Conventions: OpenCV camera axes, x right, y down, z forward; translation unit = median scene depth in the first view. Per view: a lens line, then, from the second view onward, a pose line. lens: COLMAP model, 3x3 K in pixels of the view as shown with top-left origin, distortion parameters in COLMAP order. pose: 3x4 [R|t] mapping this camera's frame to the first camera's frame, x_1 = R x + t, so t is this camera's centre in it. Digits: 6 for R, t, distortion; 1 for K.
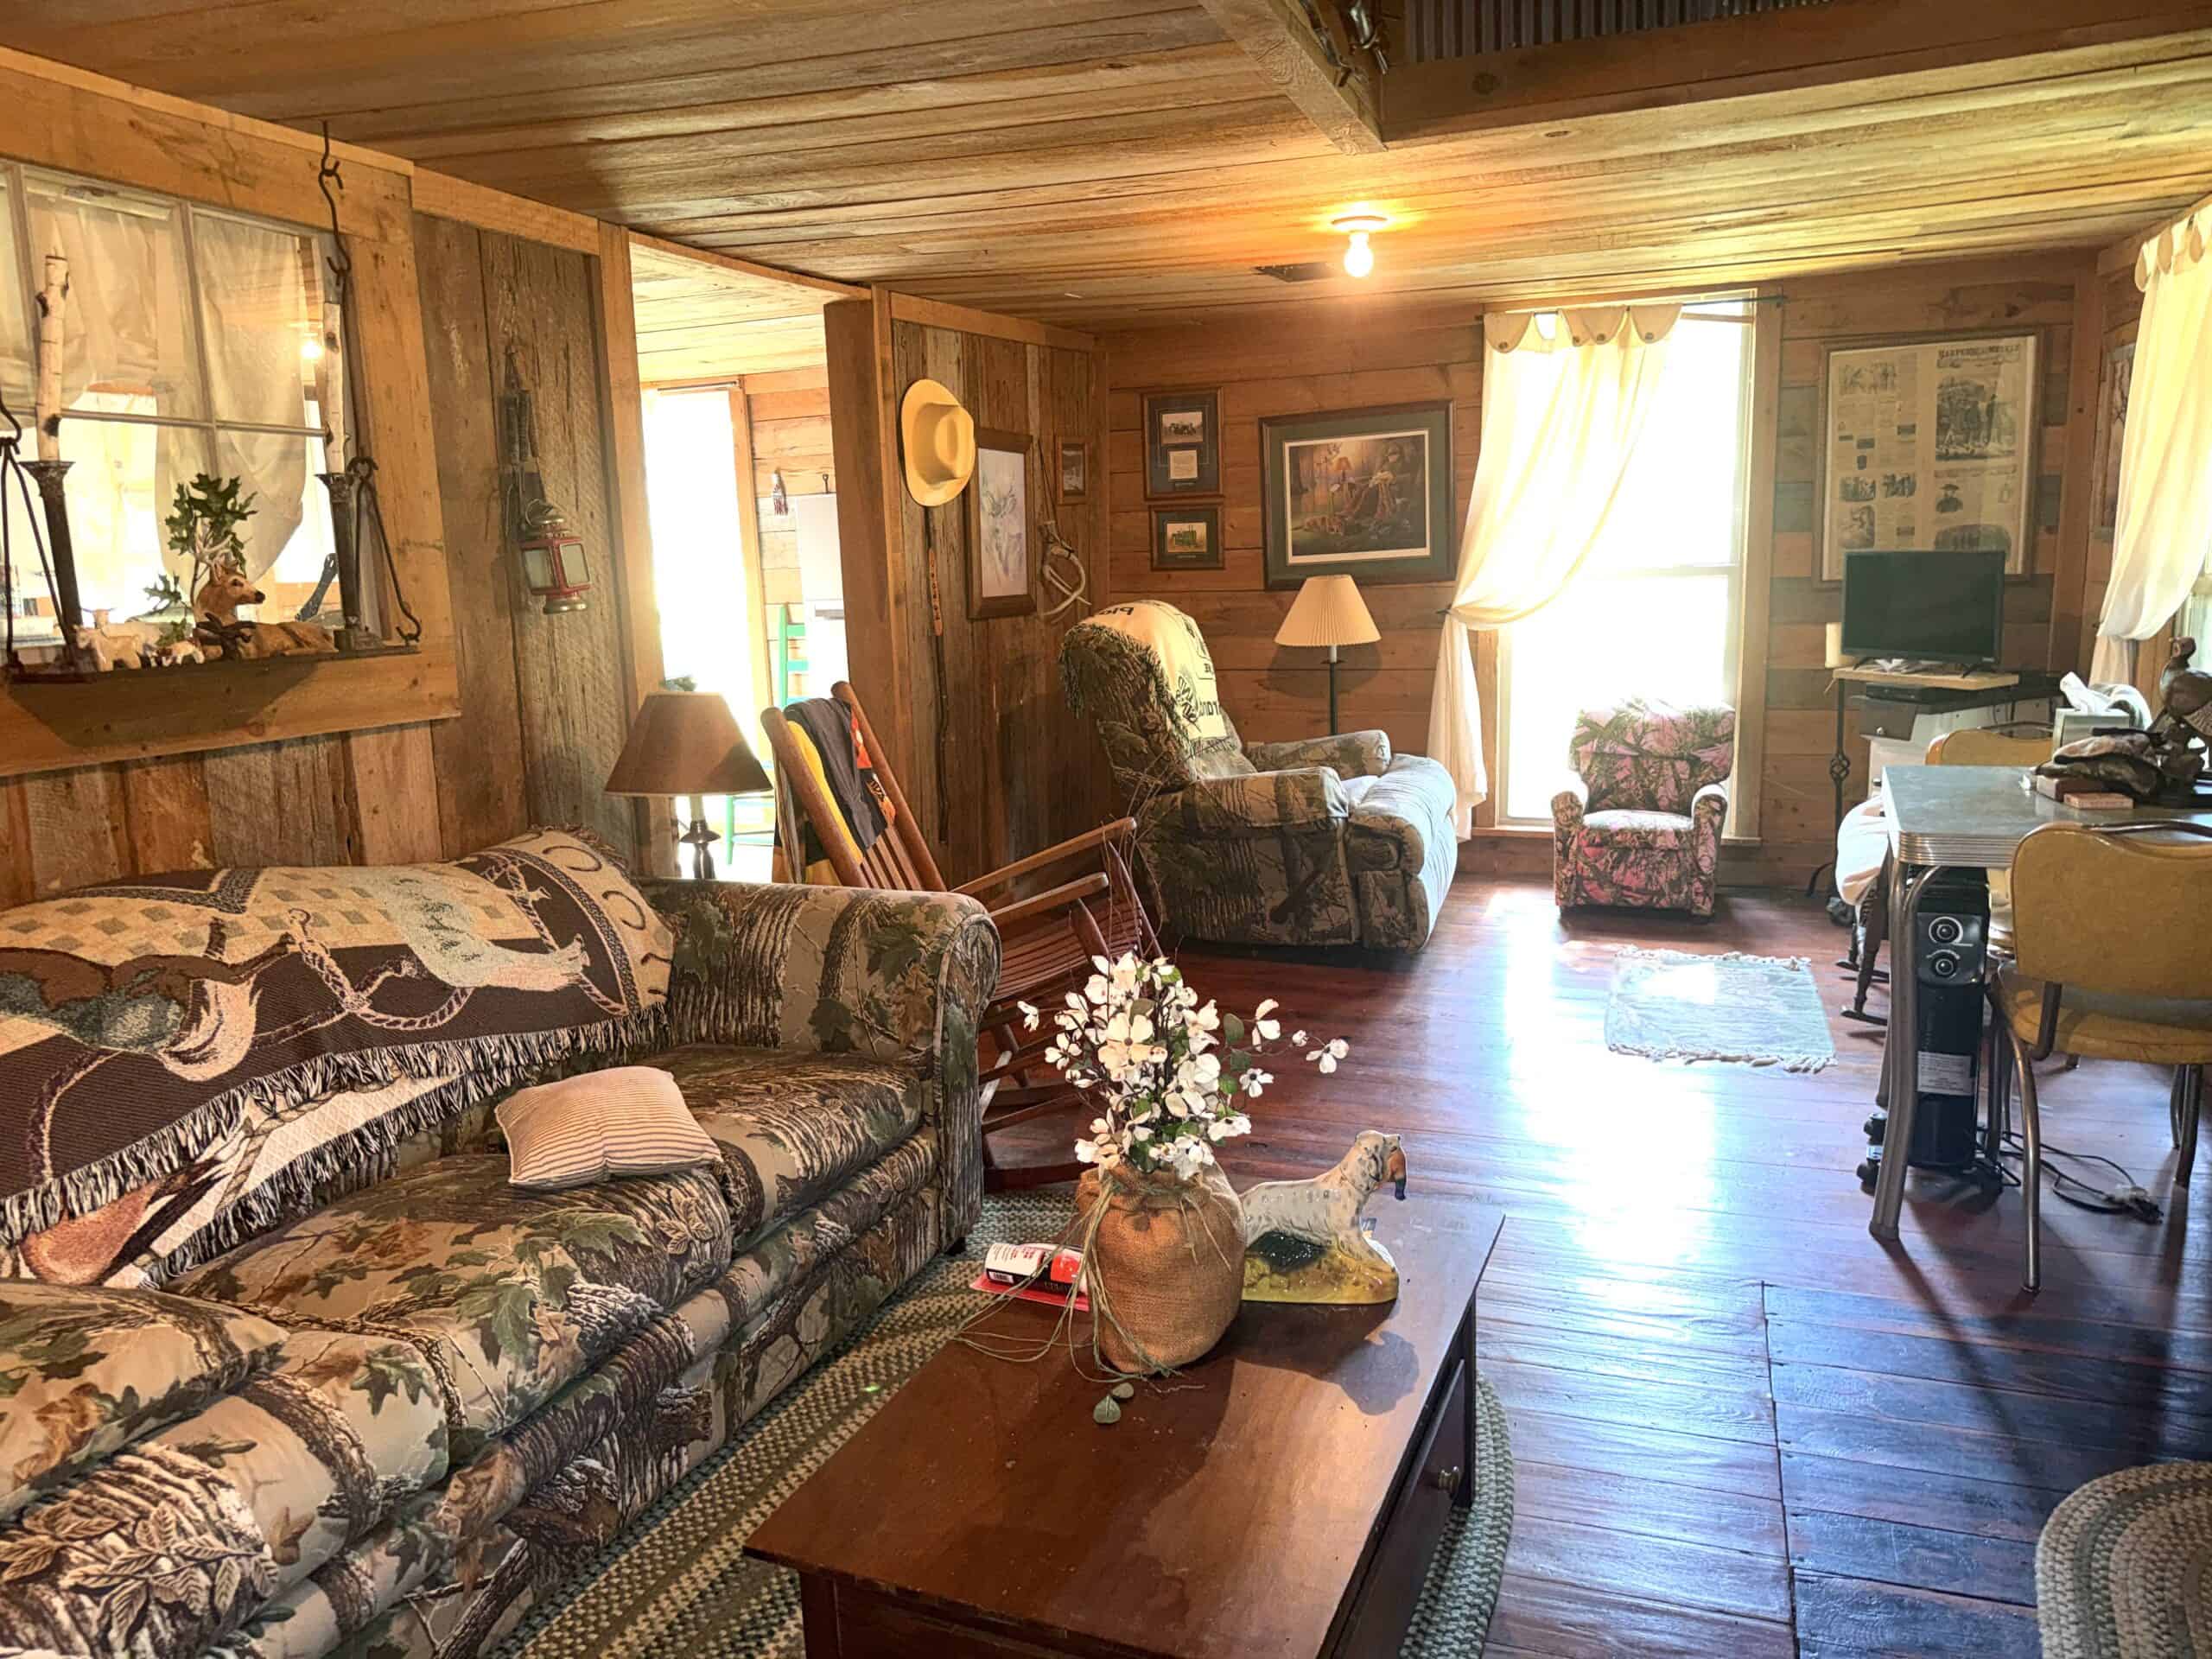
lens RADIAL K [[1608.2, 0, 1112.3], [0, 1608.2, 830.2], [0, 0, 1]] dist [-0.001058, -0.000662]
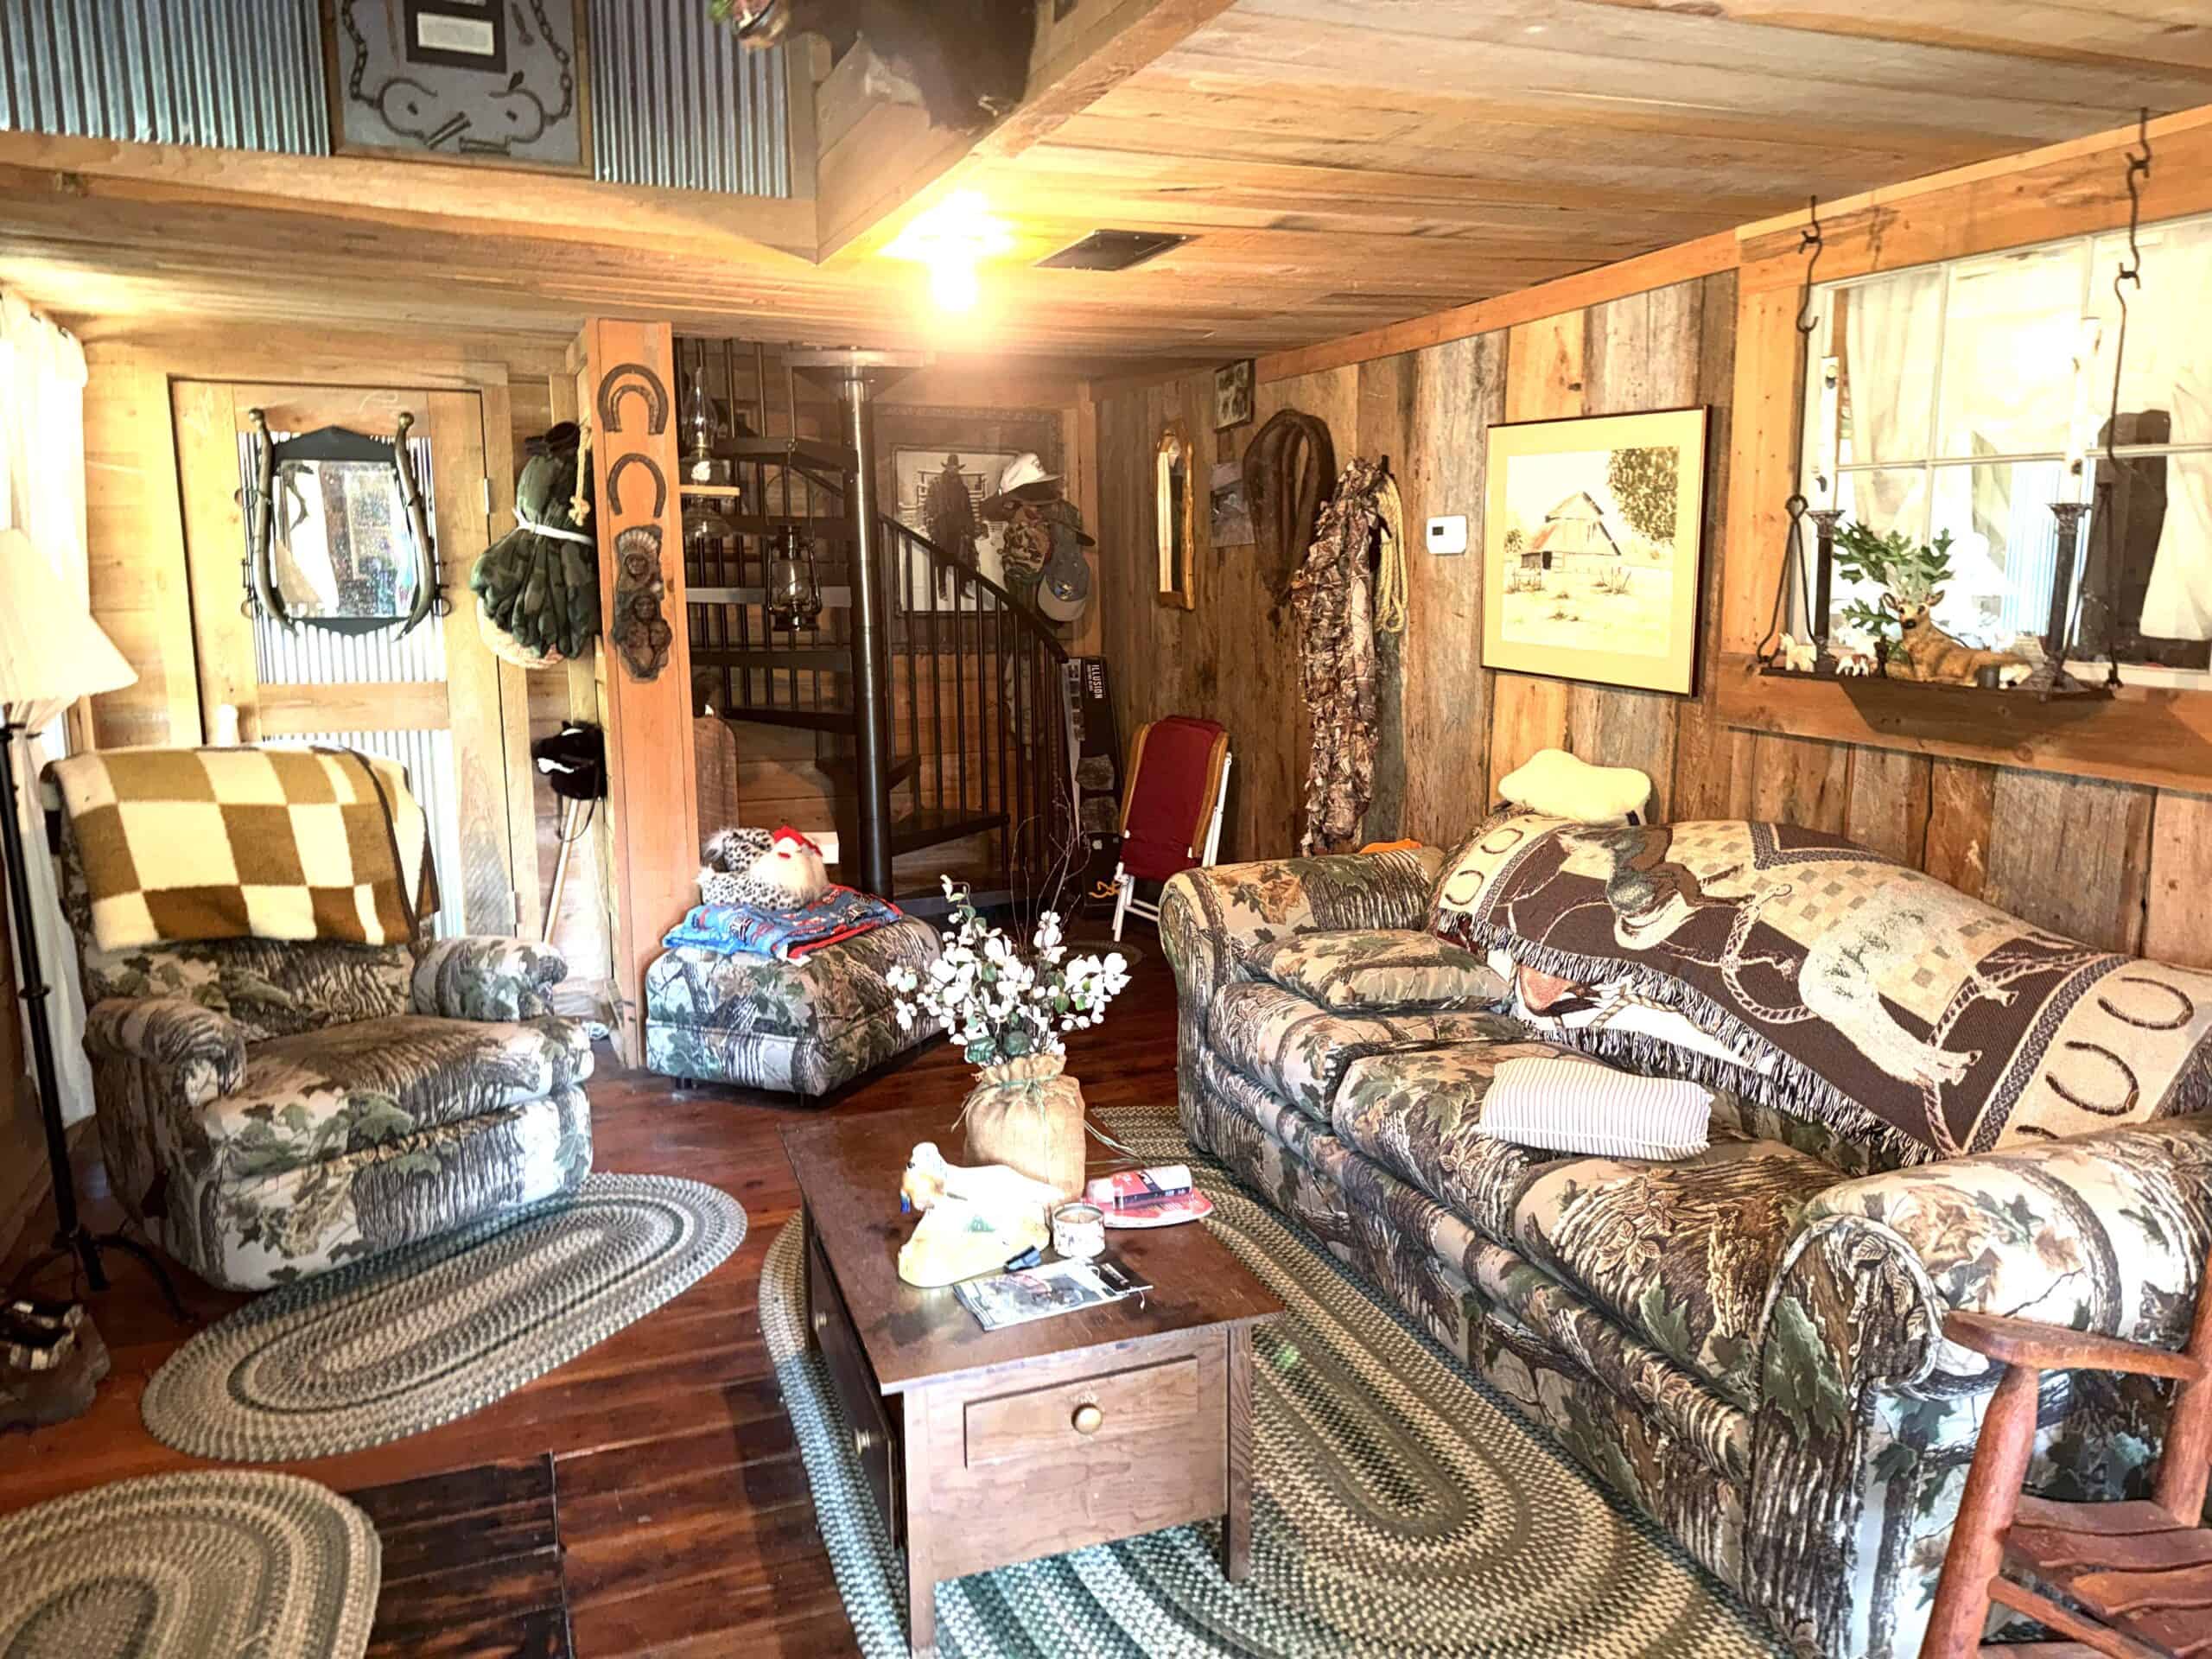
lens RADIAL K [[1608.2, 0, 1106.7], [0, 1608.2, 823.7], [0, 0, 1]] dist [-0.001058, -0.000662]
pose [[-0.754255, 0.142955, -0.640831, 0.614216], [-0.078116, 0.949540, 0.303762, -0.309438], [0.651919, 0.279173, -0.705028, 1.468485]]
